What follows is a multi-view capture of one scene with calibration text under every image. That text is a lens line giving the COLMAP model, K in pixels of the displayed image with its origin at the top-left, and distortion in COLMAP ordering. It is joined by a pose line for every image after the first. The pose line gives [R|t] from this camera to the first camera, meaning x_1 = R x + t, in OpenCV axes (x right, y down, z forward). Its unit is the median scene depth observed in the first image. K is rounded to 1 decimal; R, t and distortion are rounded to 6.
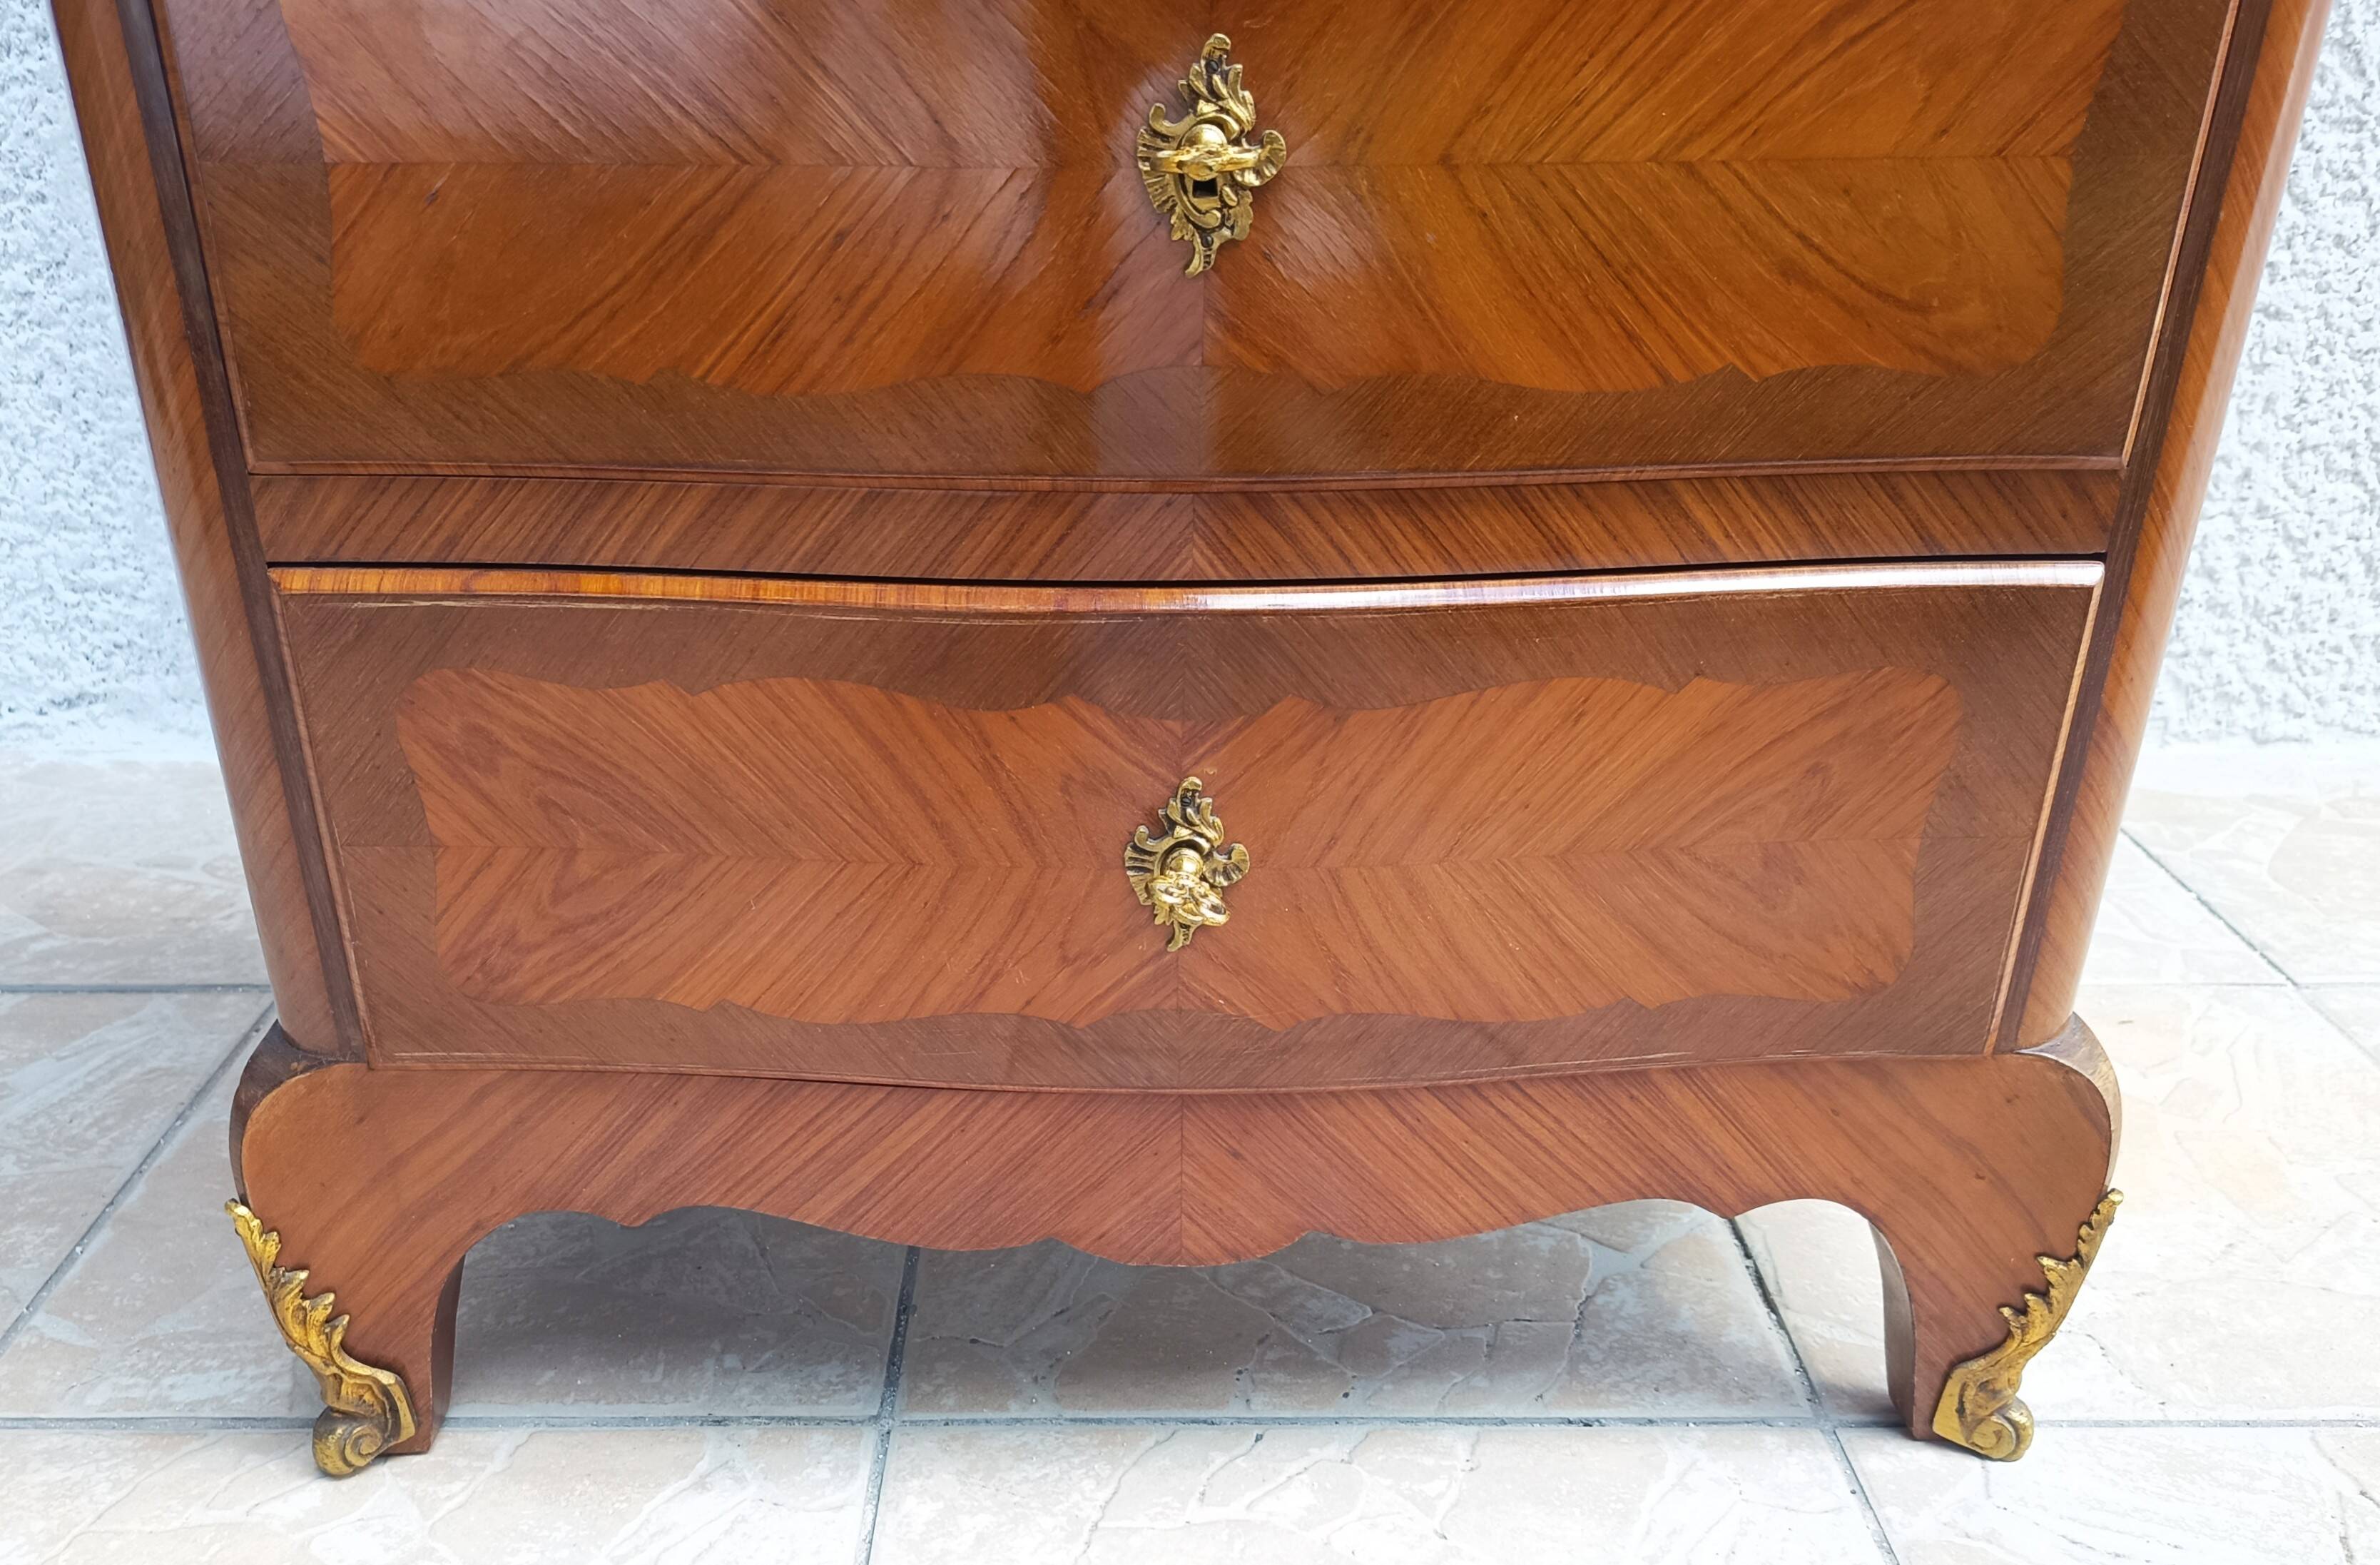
lens RADIAL K [[1988.6, 0, 1122.8], [0, 1988.6, 1017.8], [0, 0, 1]] dist [0.045660, -0.043010]
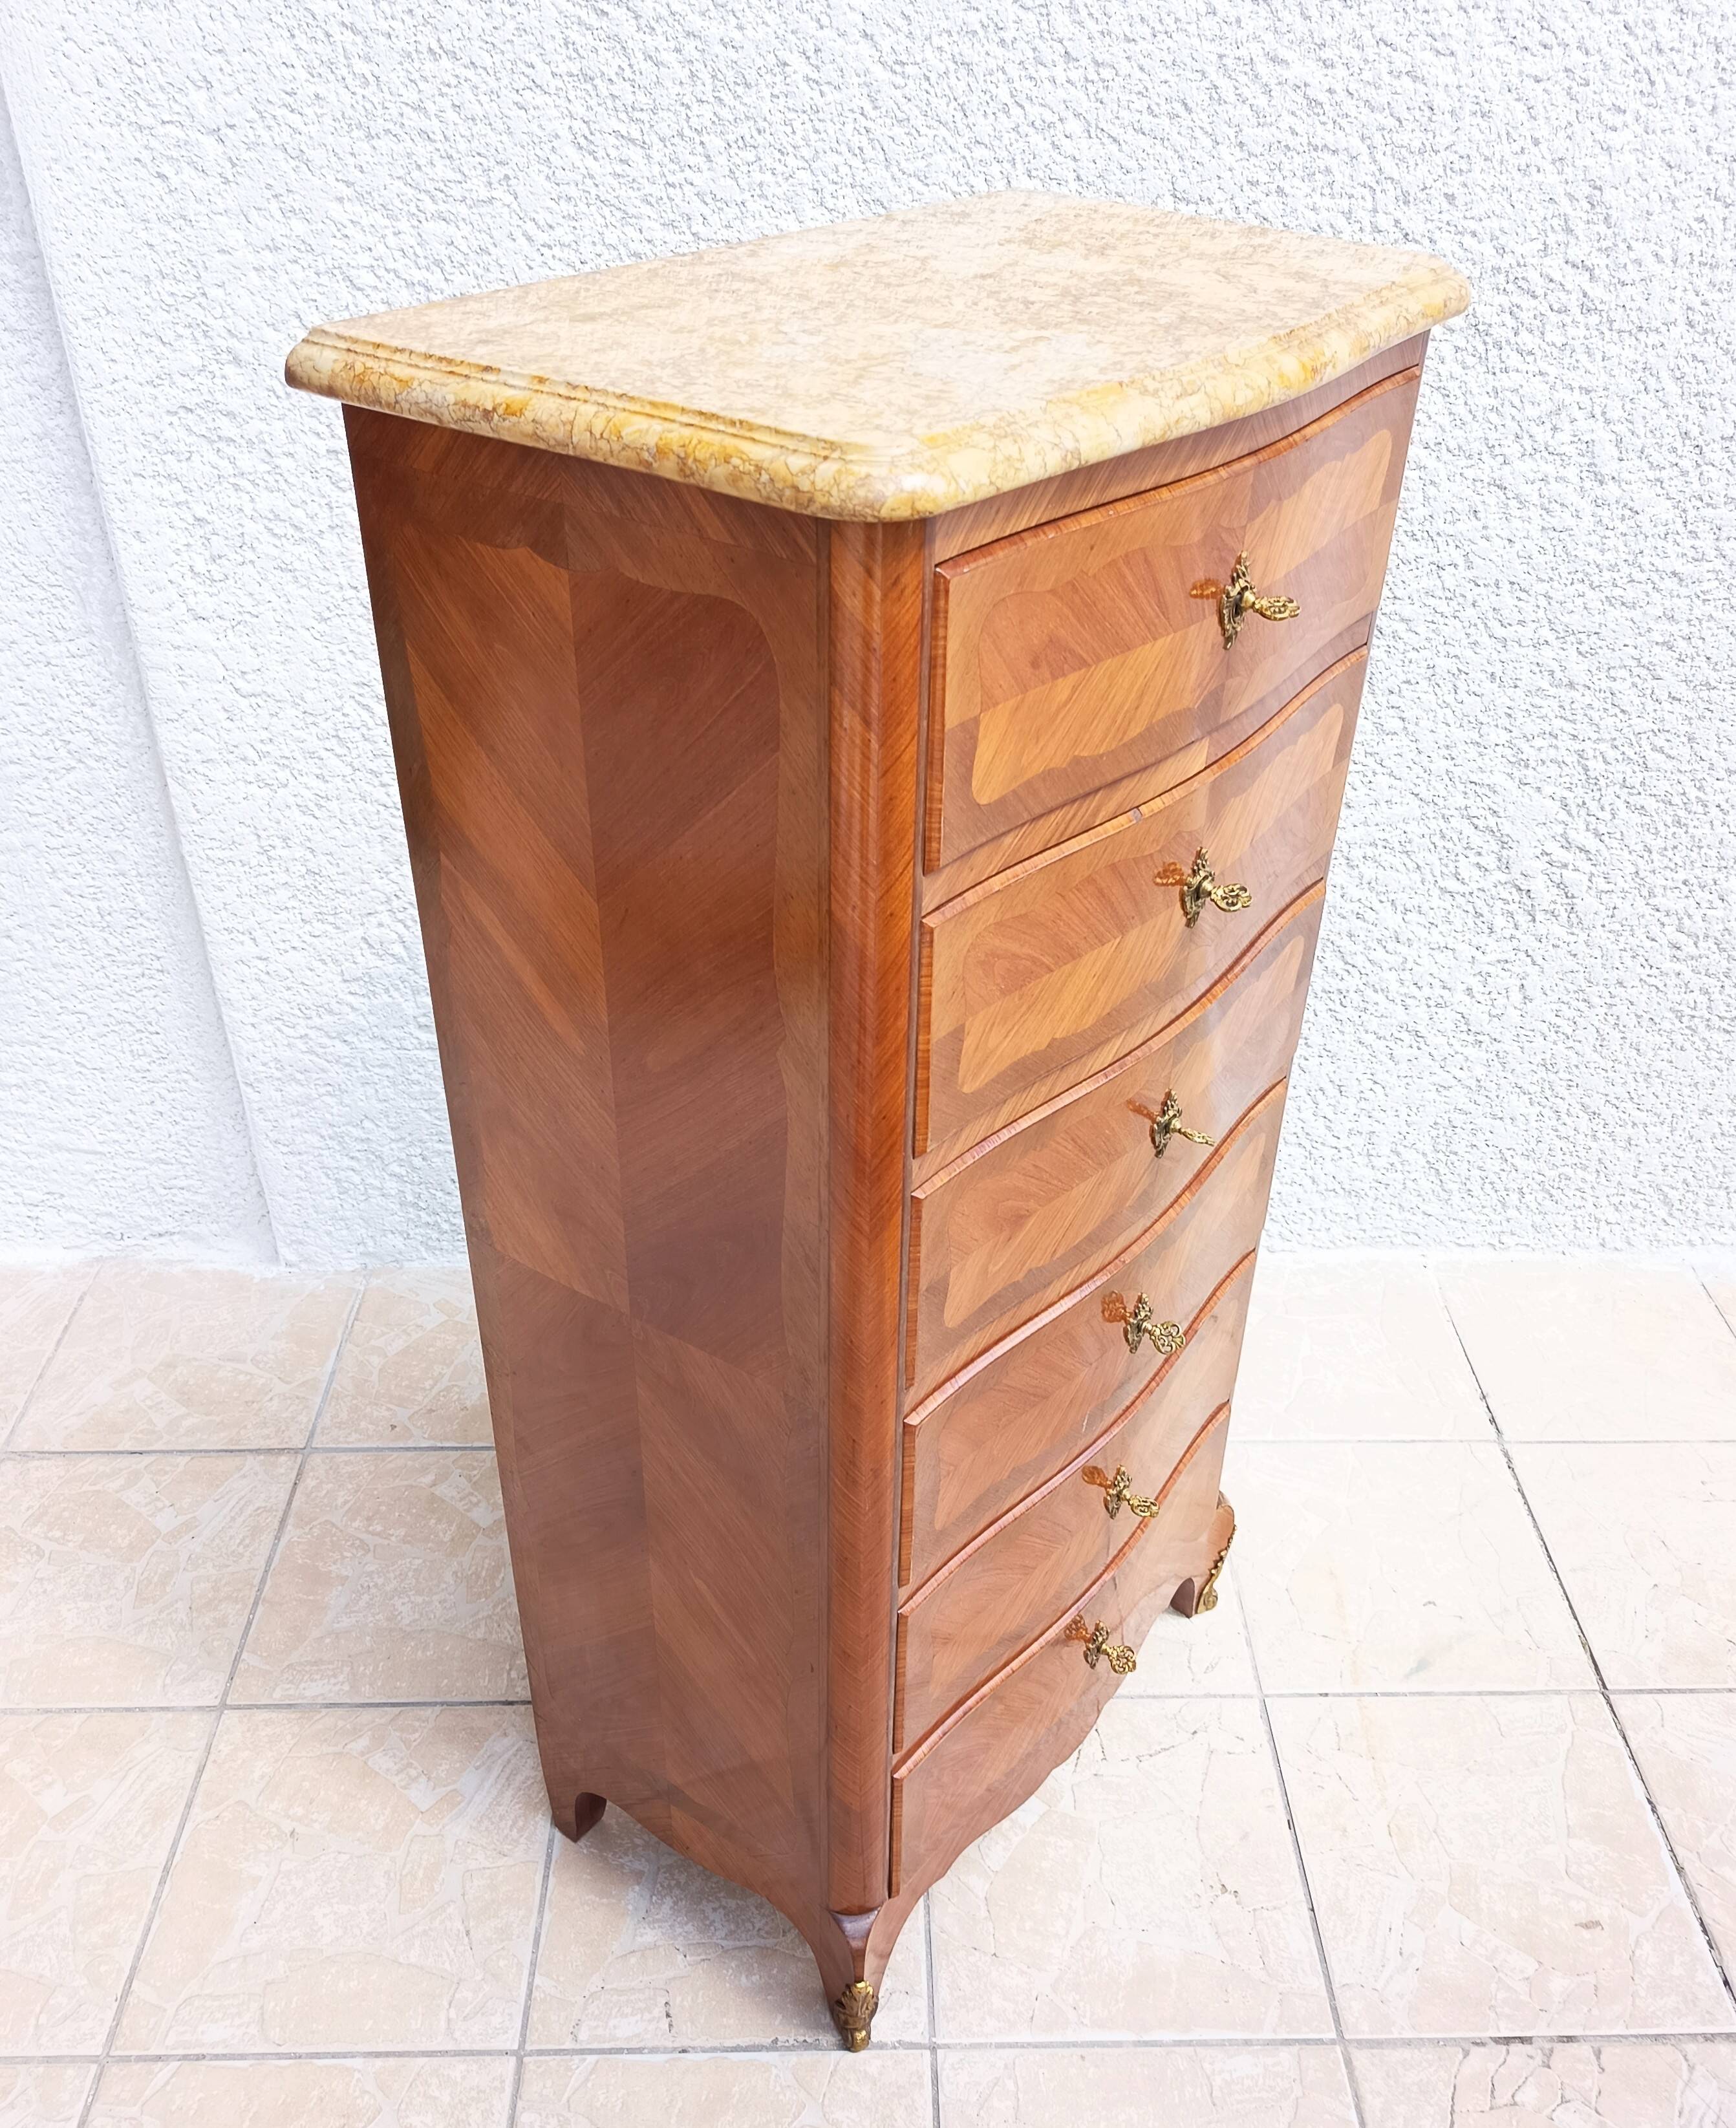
lens RADIAL K [[1768.3, 0, 868.5], [0, 1768.3, 1090.0], [0, 0, 1]] dist [0.040664, -0.052384]
pose [[0.999782, -0.003265, 0.020644, 0.193091], [0.001052, 0.994331, 0.106321, -0.722401], [-0.020874, -0.106276, 0.994118, -1.079264]]
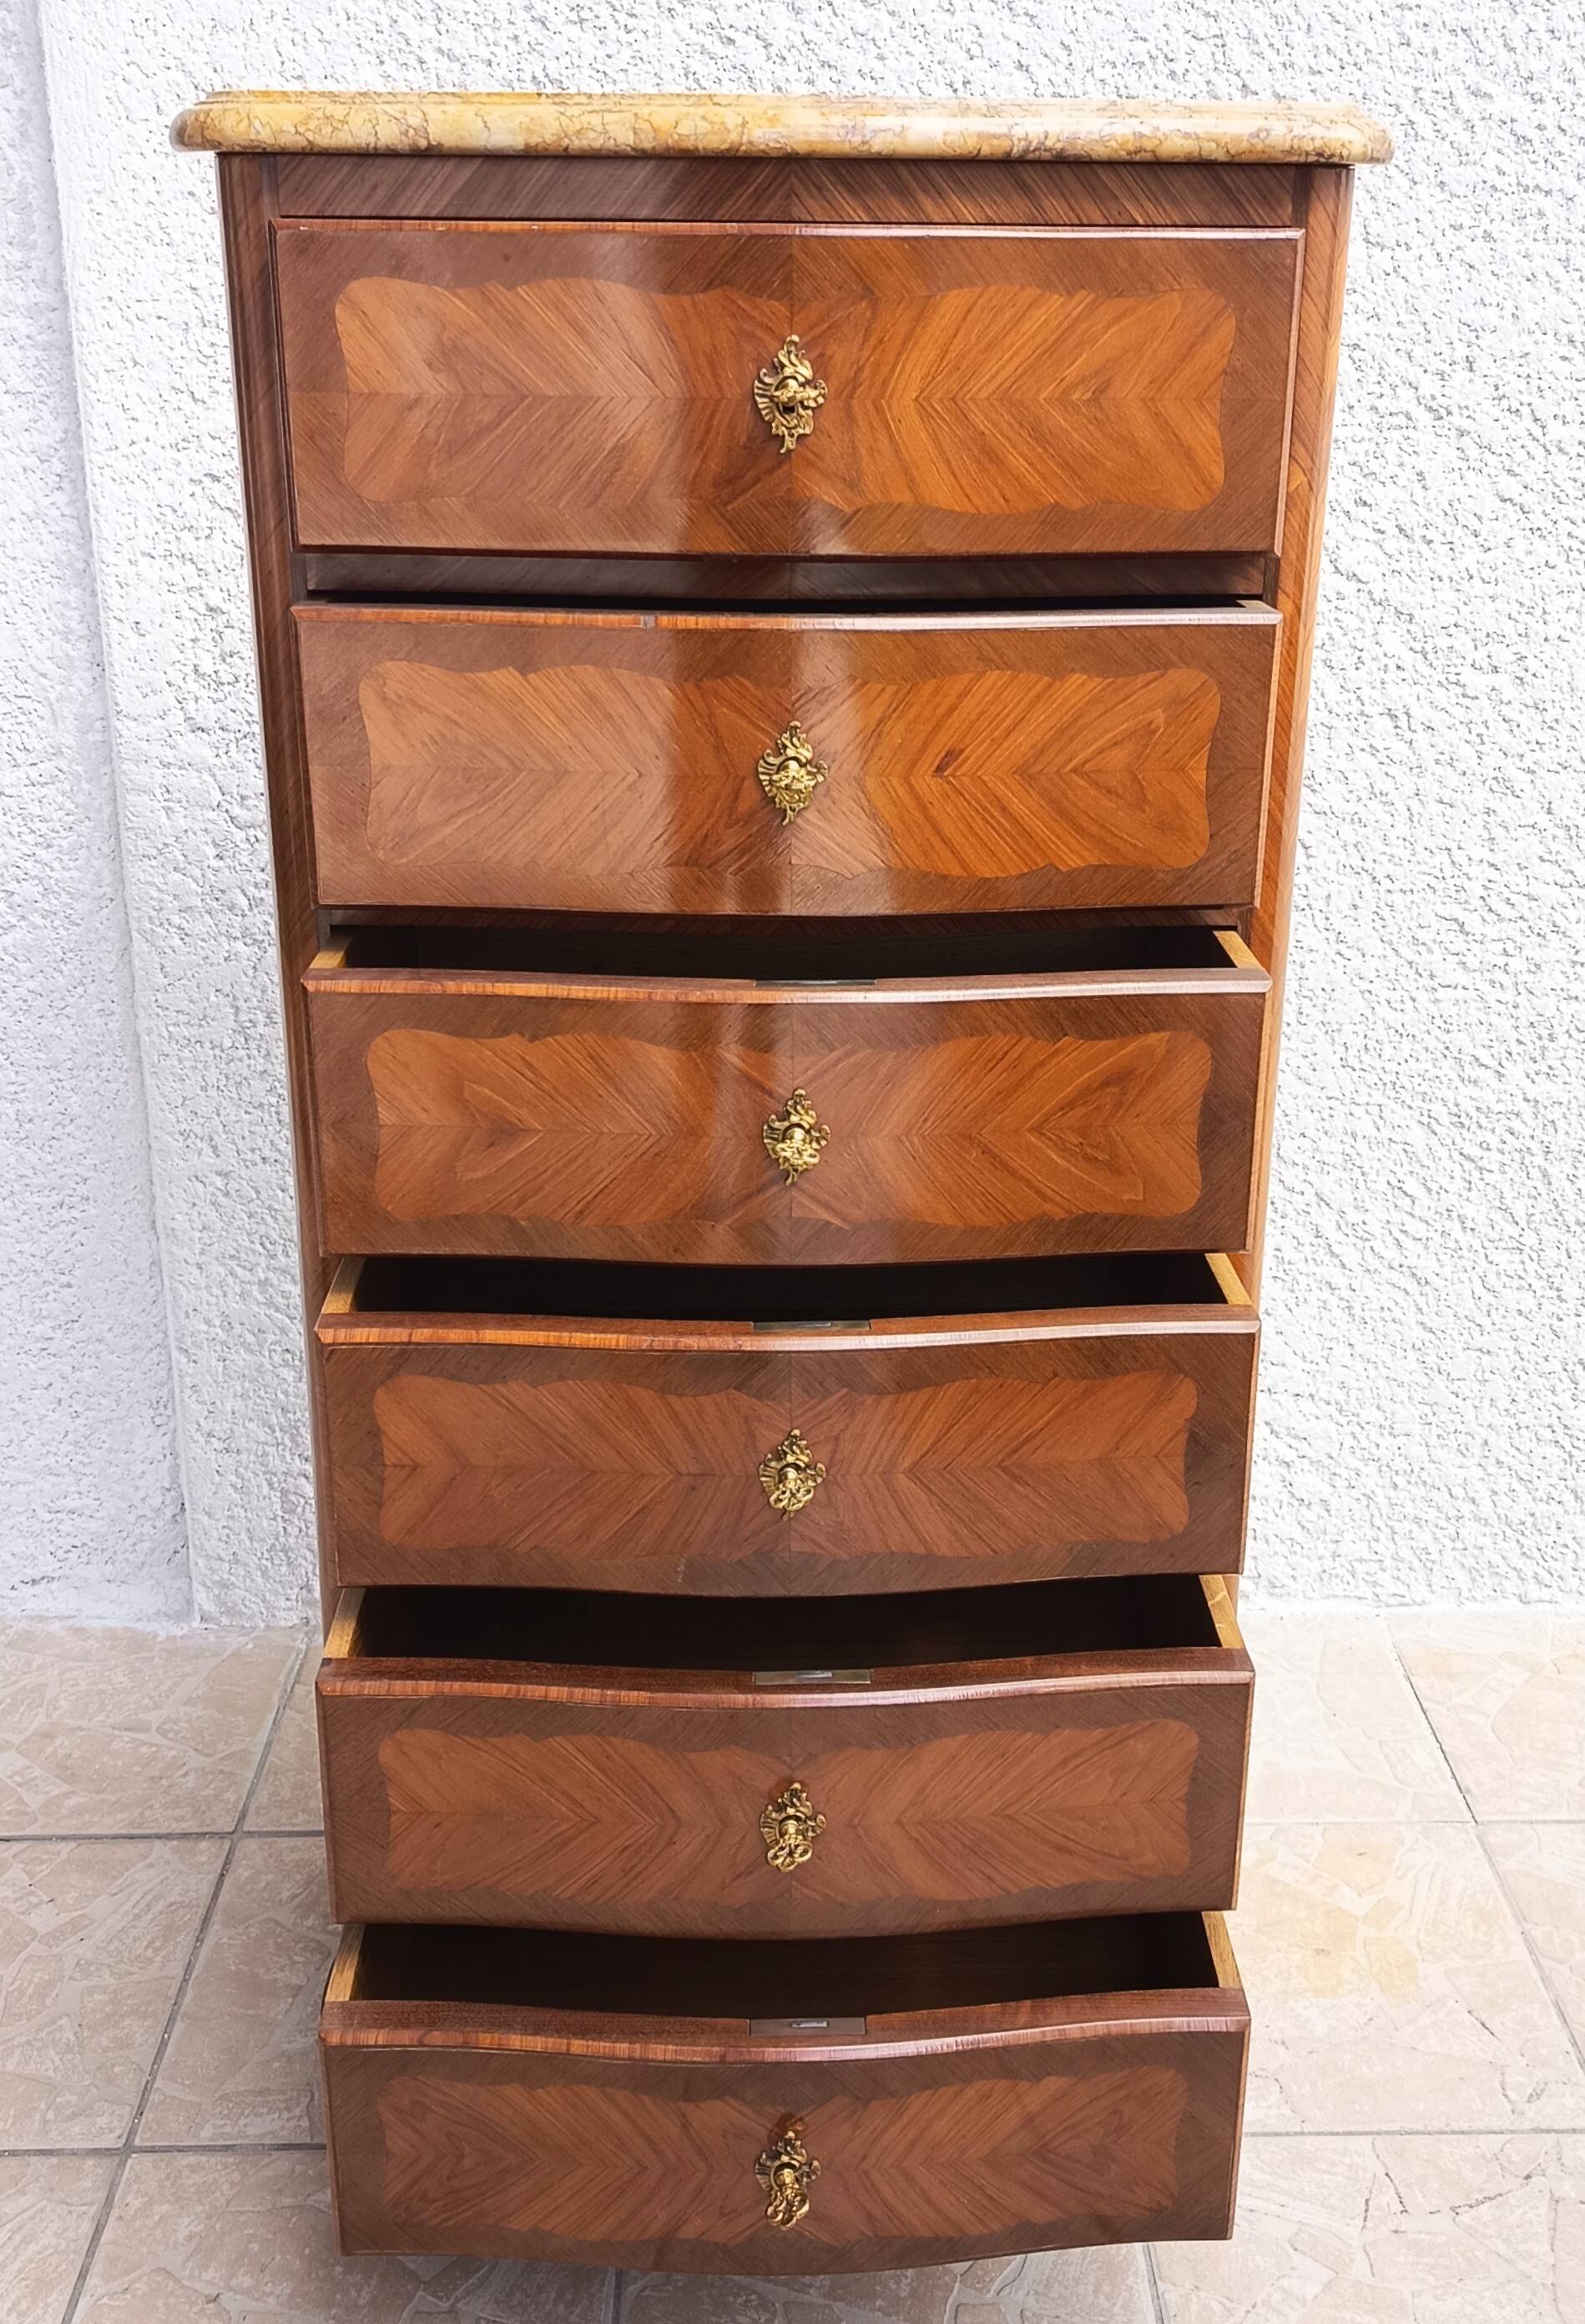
lens RADIAL K [[2297.4, 0, 831.5], [0, 2297.4, 1107.4], [0, 0, 1]] dist [0.027089, 0.000000]
pose [[0.999595, 0.000391, 0.028438, 0.007378], [0.004168, 0.987096, -0.160073, -0.340136], [-0.028134, 0.160127, 0.986695, -1.084266]]
